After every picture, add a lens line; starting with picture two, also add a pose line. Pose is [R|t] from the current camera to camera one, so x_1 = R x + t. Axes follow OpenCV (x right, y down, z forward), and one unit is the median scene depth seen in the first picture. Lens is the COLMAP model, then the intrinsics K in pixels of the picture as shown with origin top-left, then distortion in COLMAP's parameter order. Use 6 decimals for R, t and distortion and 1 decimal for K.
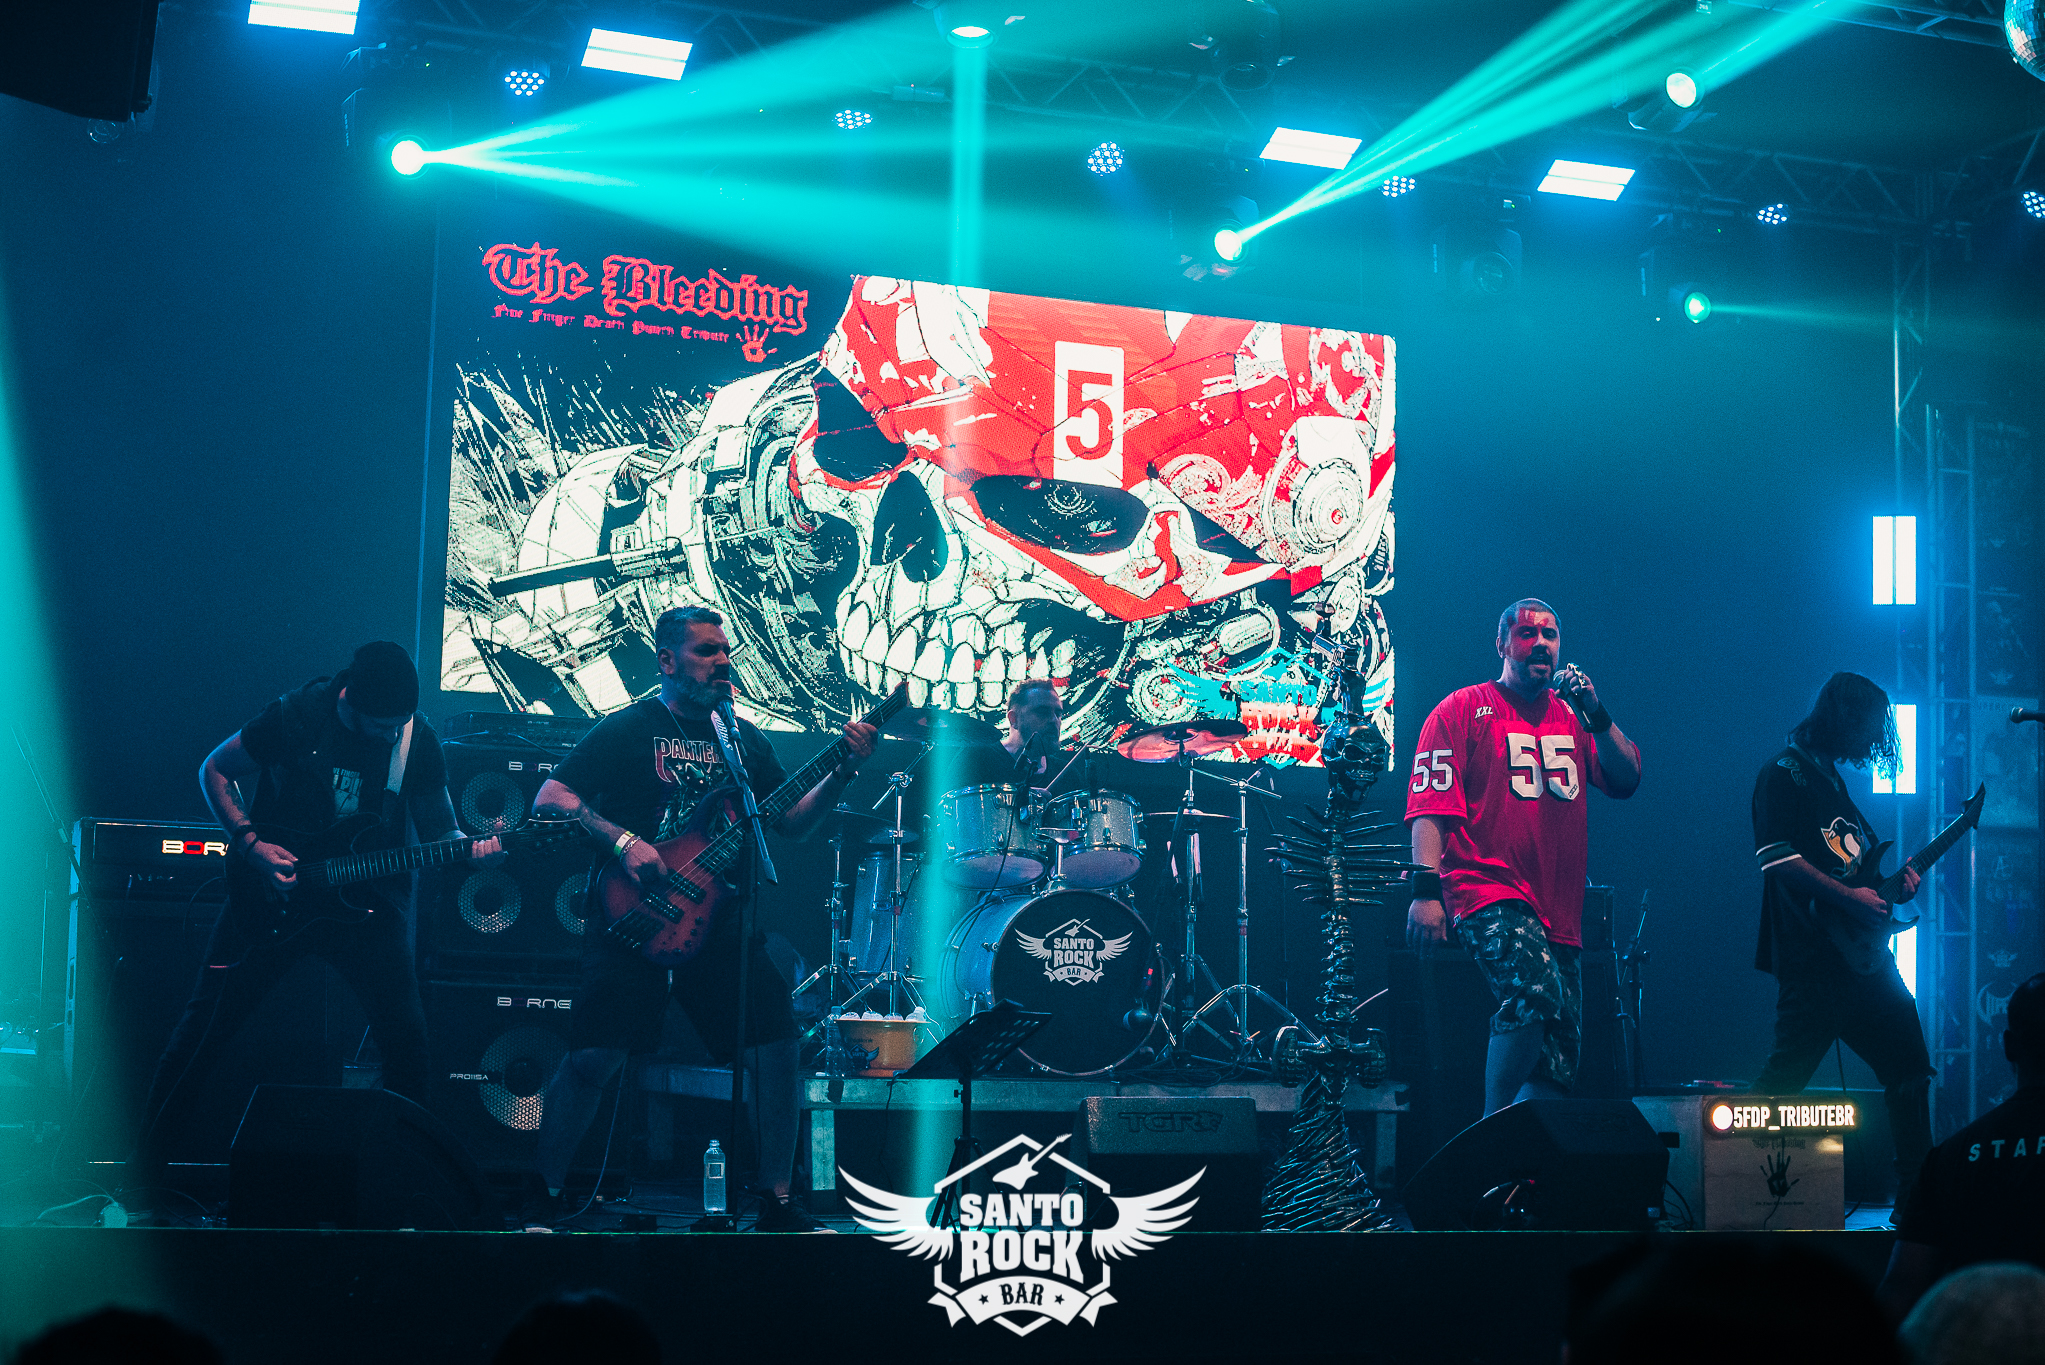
lens RADIAL K [[3051.2, 0, 1023.7], [0, 3051.2, 681.5], [0, 0, 1]] dist [-0.087497, 0.000000]
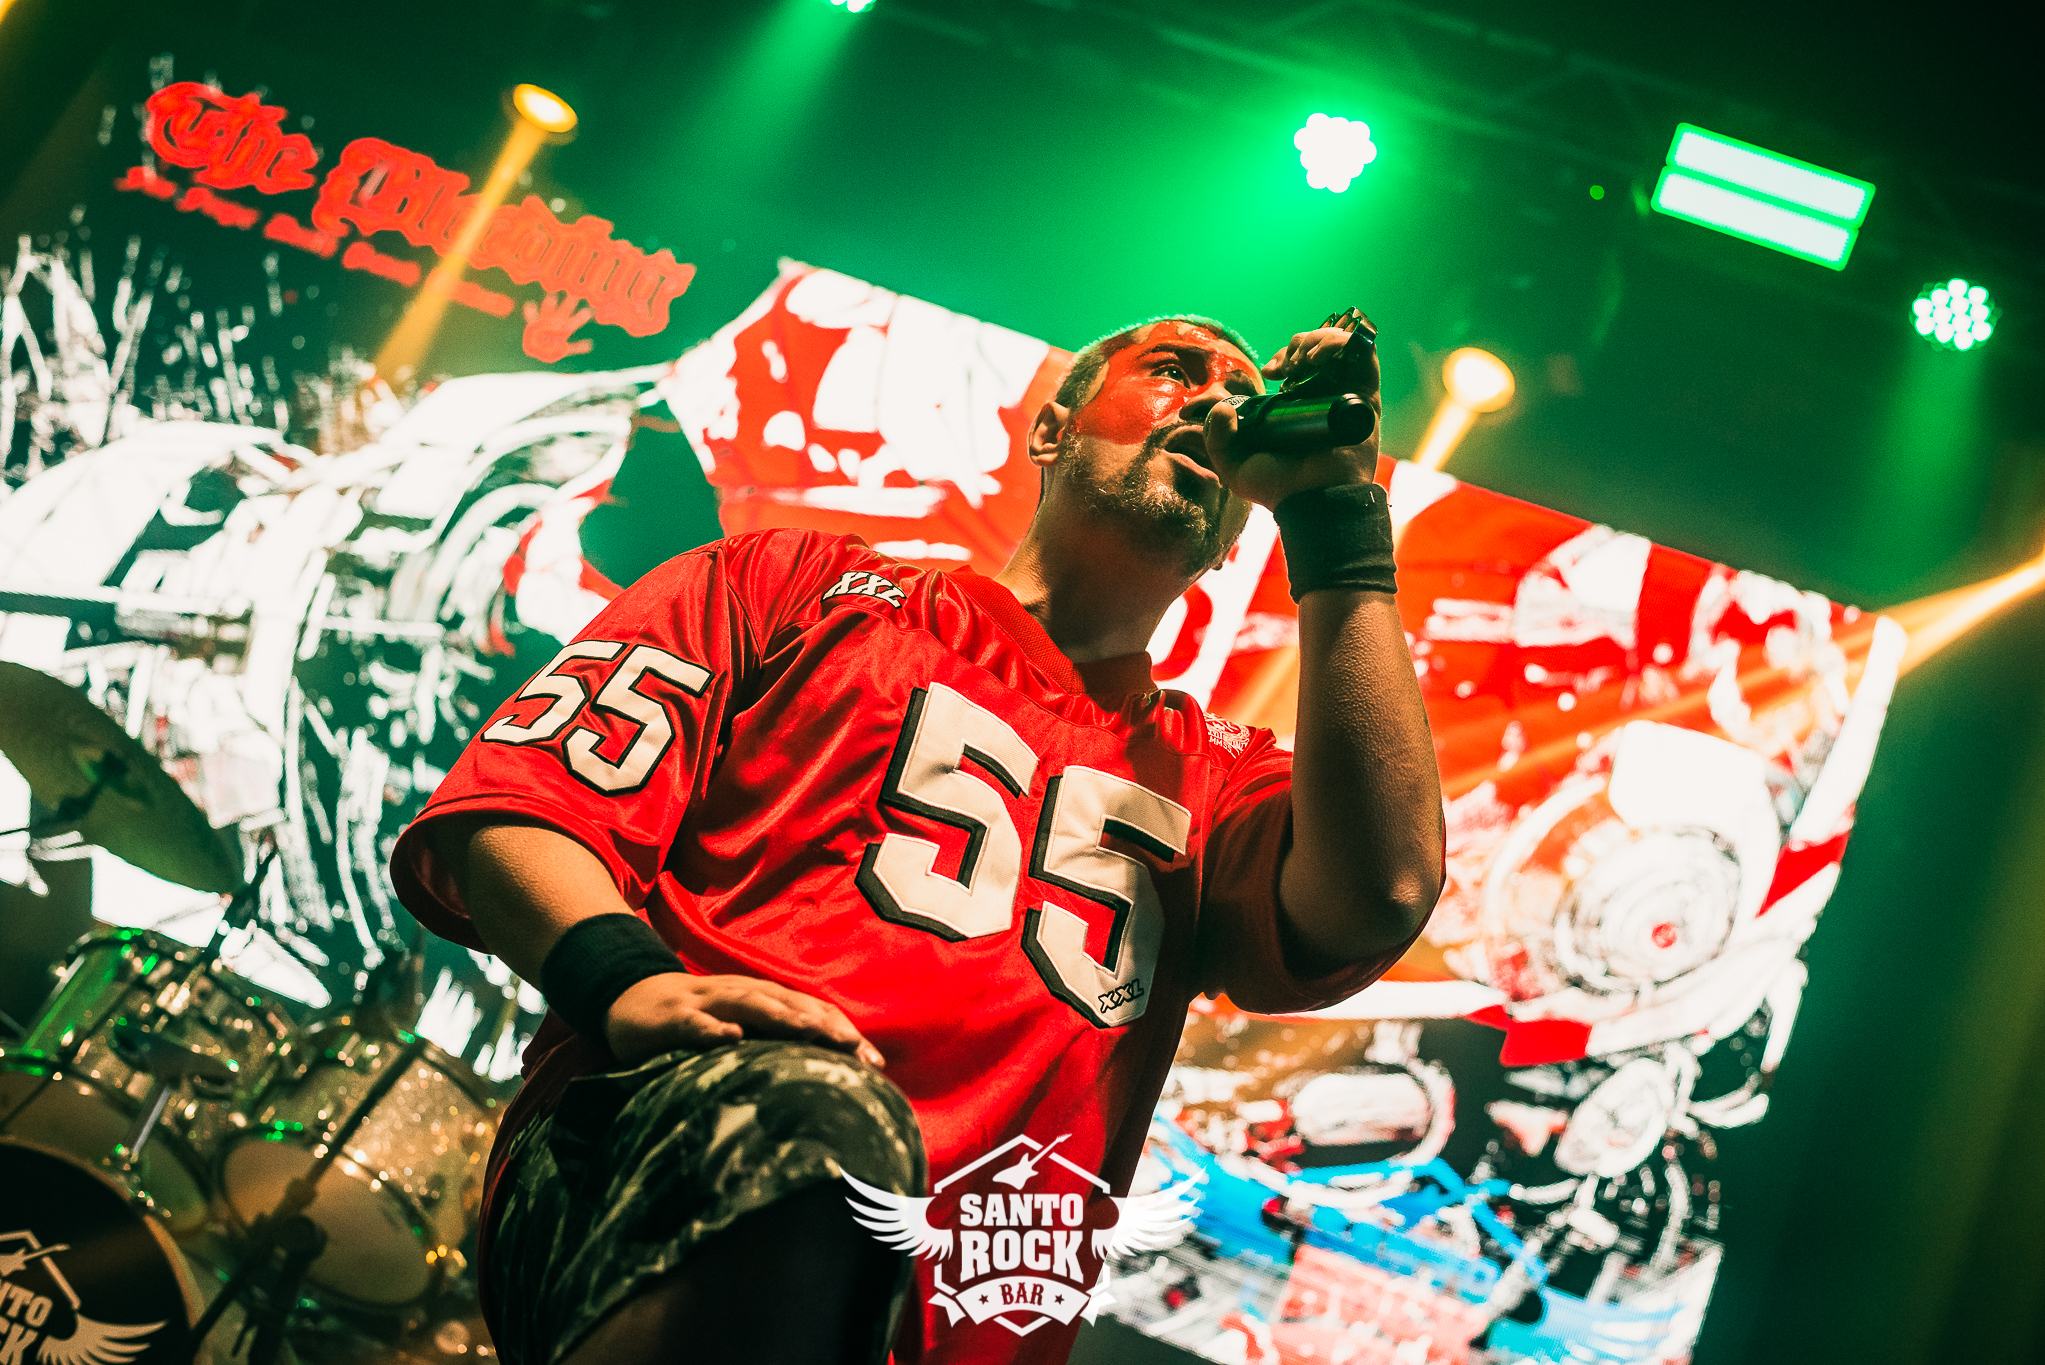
lens RADIAL K [[3051.2, 0, 1044.3], [0, 3051.2, 680.1], [0, 0, 1]] dist [-0.087497, 0.000000]
pose [[0.872157, 0.129951, -0.471651, 0.241268], [-0.300530, 0.903040, -0.306919, 0.080927], [0.386035, 0.409427, 0.826647, 0.606672]]
